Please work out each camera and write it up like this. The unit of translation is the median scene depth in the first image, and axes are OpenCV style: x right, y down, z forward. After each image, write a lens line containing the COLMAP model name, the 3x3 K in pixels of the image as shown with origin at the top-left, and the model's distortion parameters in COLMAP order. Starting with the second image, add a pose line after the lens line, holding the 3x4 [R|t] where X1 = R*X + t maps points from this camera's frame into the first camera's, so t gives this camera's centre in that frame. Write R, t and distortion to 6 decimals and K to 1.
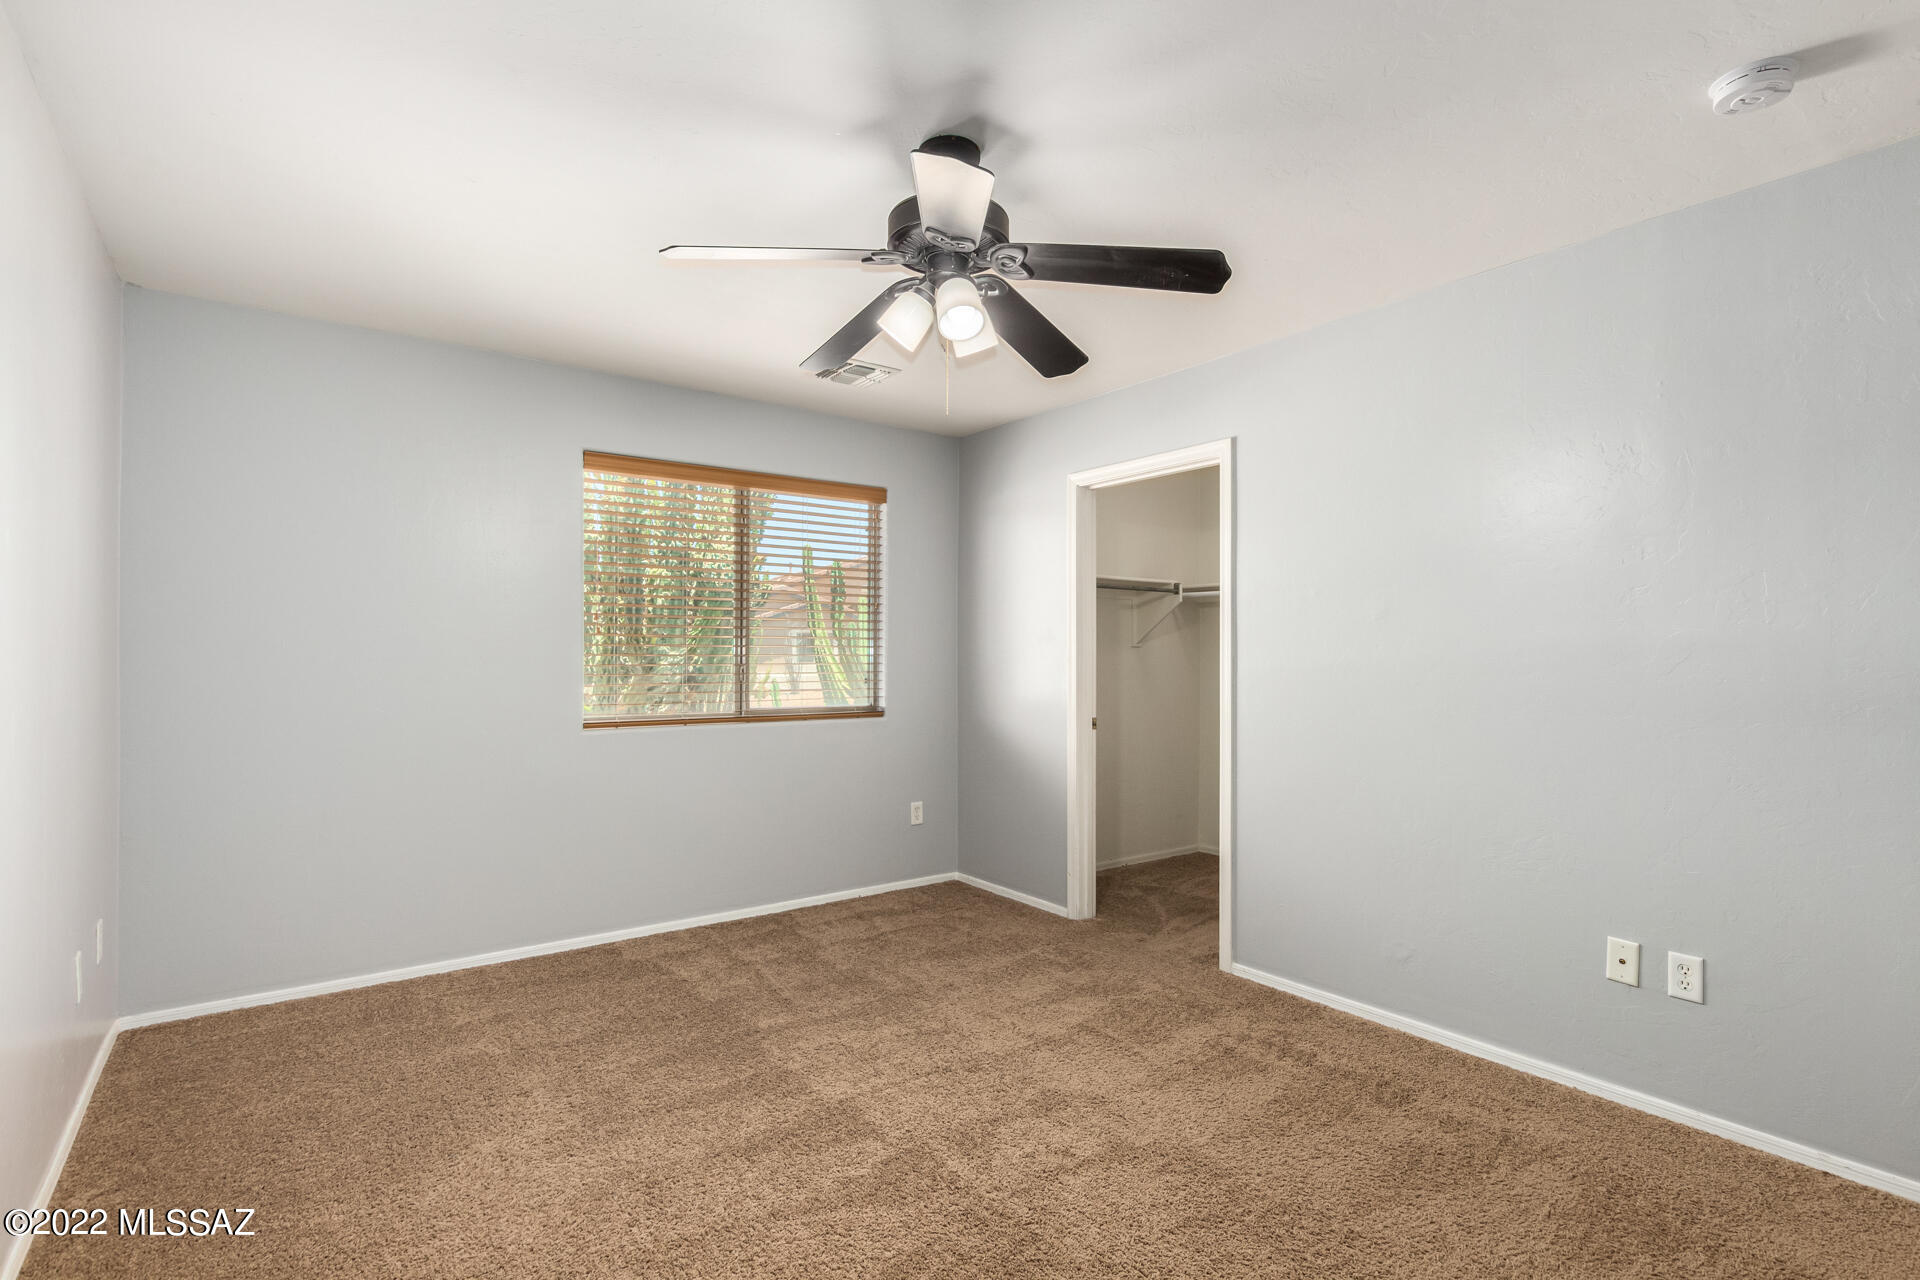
lens RADIAL K [[914.0, 0, 951.0], [0, 914.0, 635.2], [0, 0, 1]] dist [0.021497, 0.000039]
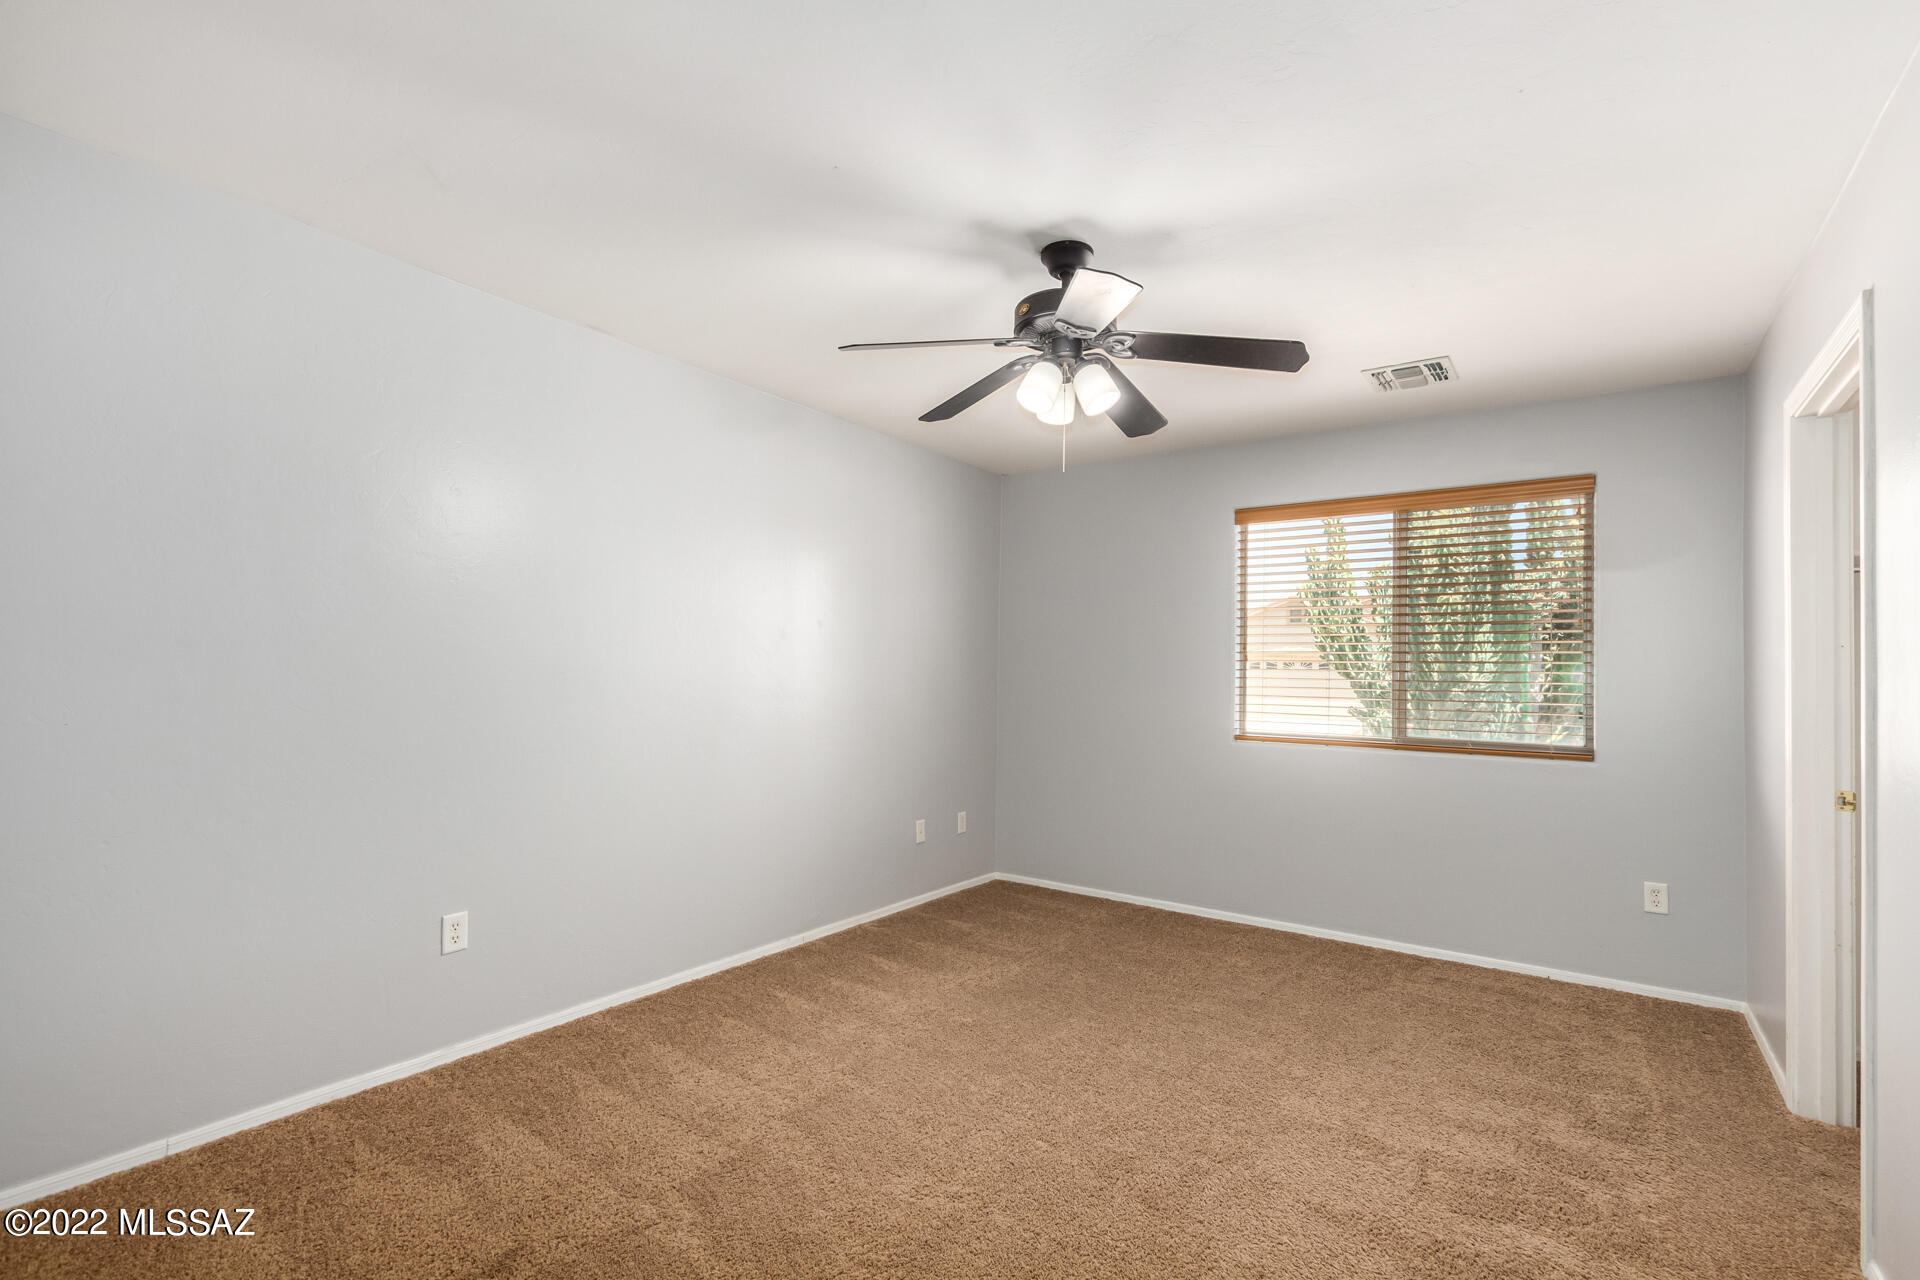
lens RADIAL K [[876.5, 0, 971.1], [0, 876.5, 643.0], [0, 0, 1]] dist [0.006174, 0.000168]
pose [[0.317918, -0.029805, -0.947650, 0.604419], [0.007646, 0.999554, -0.028872, 0.004482], [0.948087, 0.001933, 0.318004, 0.314065]]
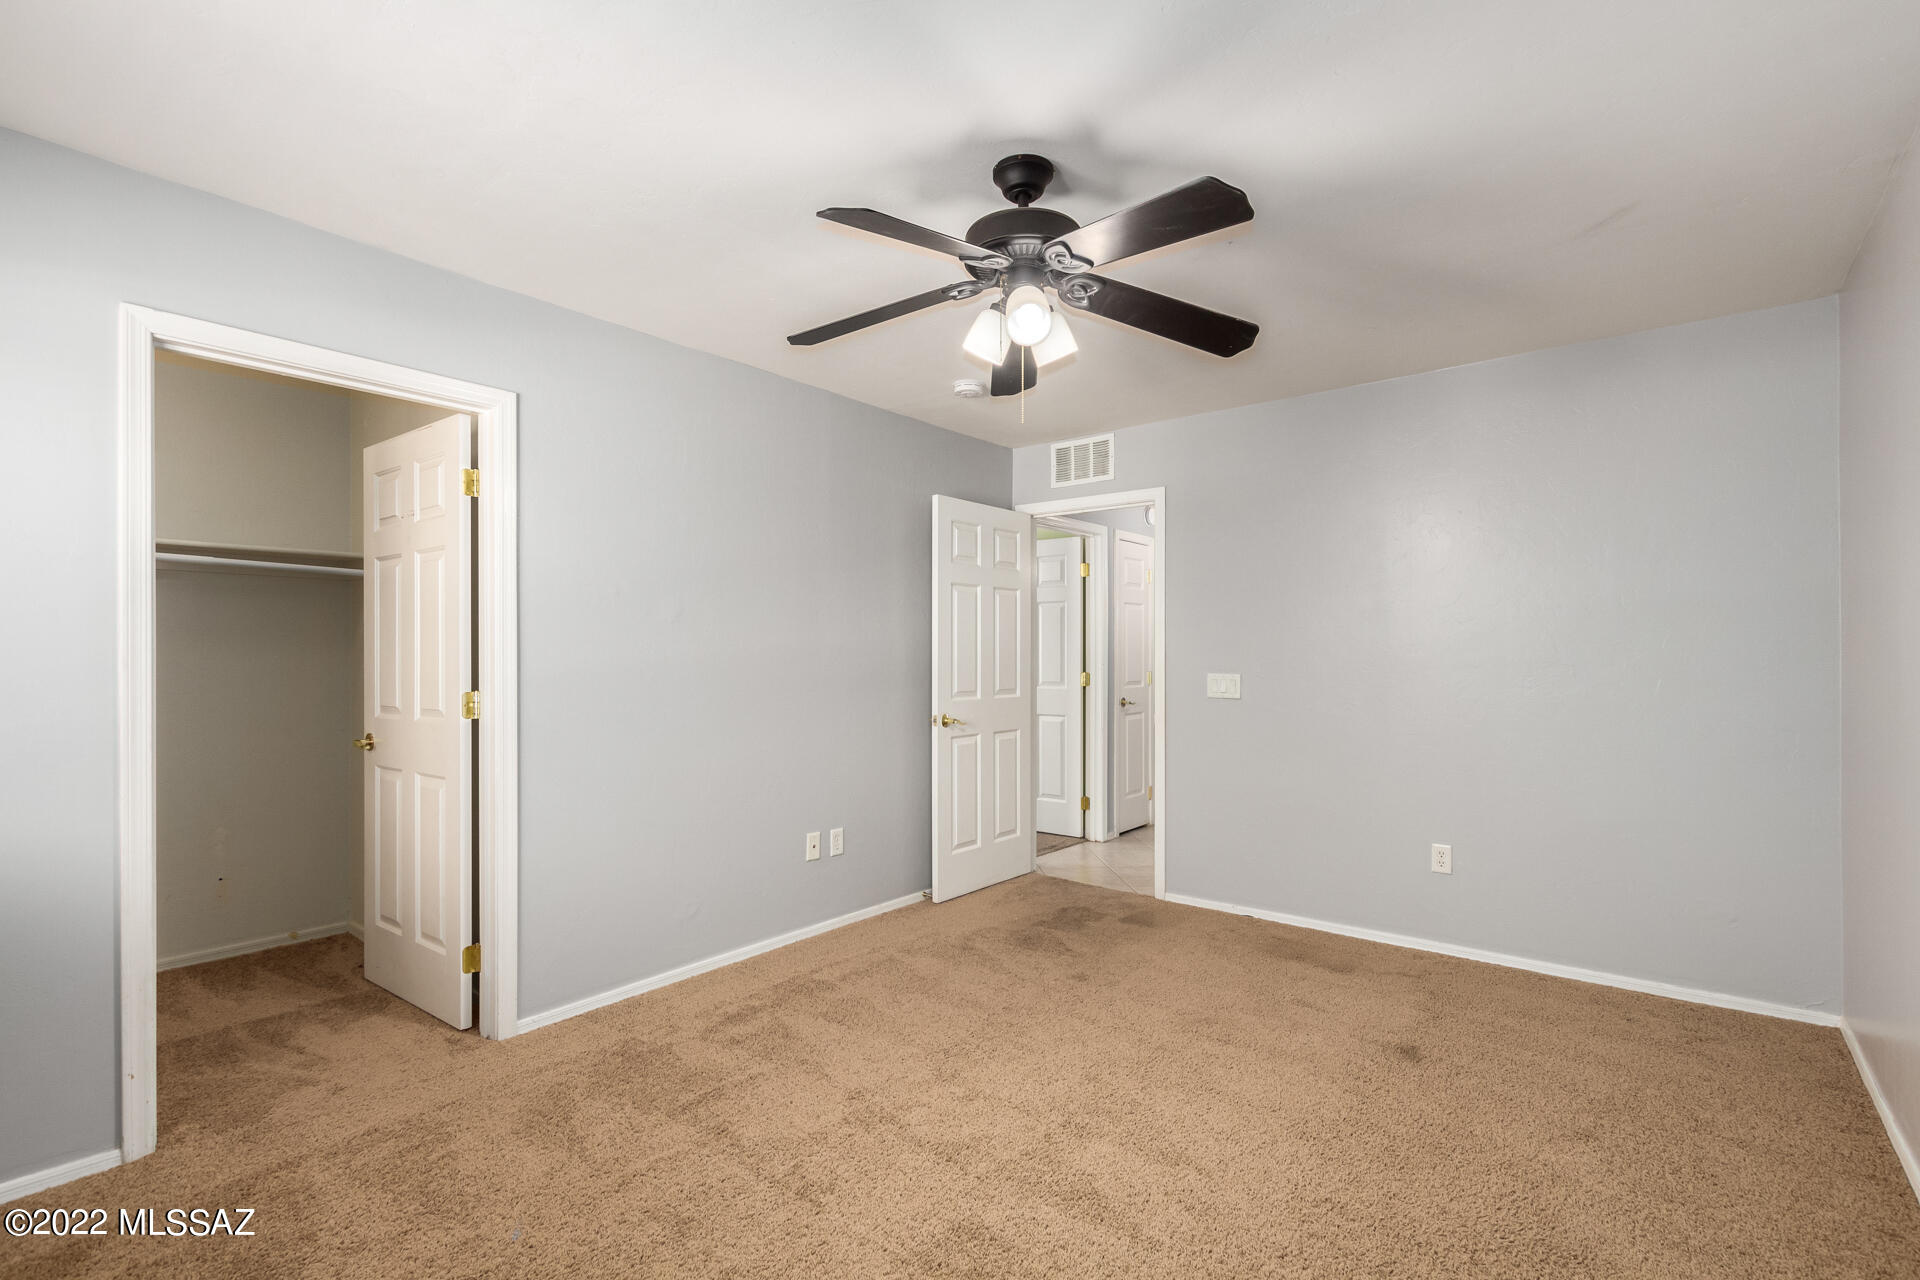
lens RADIAL K [[914.4, 0, 968.8], [0, 914.4, 648.1], [0, 0, 1]] dist [0.013078, 0.000506]
pose [[-0.249399, -0.010902, 0.968340, -0.580328], [-0.026450, 0.999640, 0.004442, -0.001866], [-0.968040, -0.024505, -0.249597, 0.772847]]
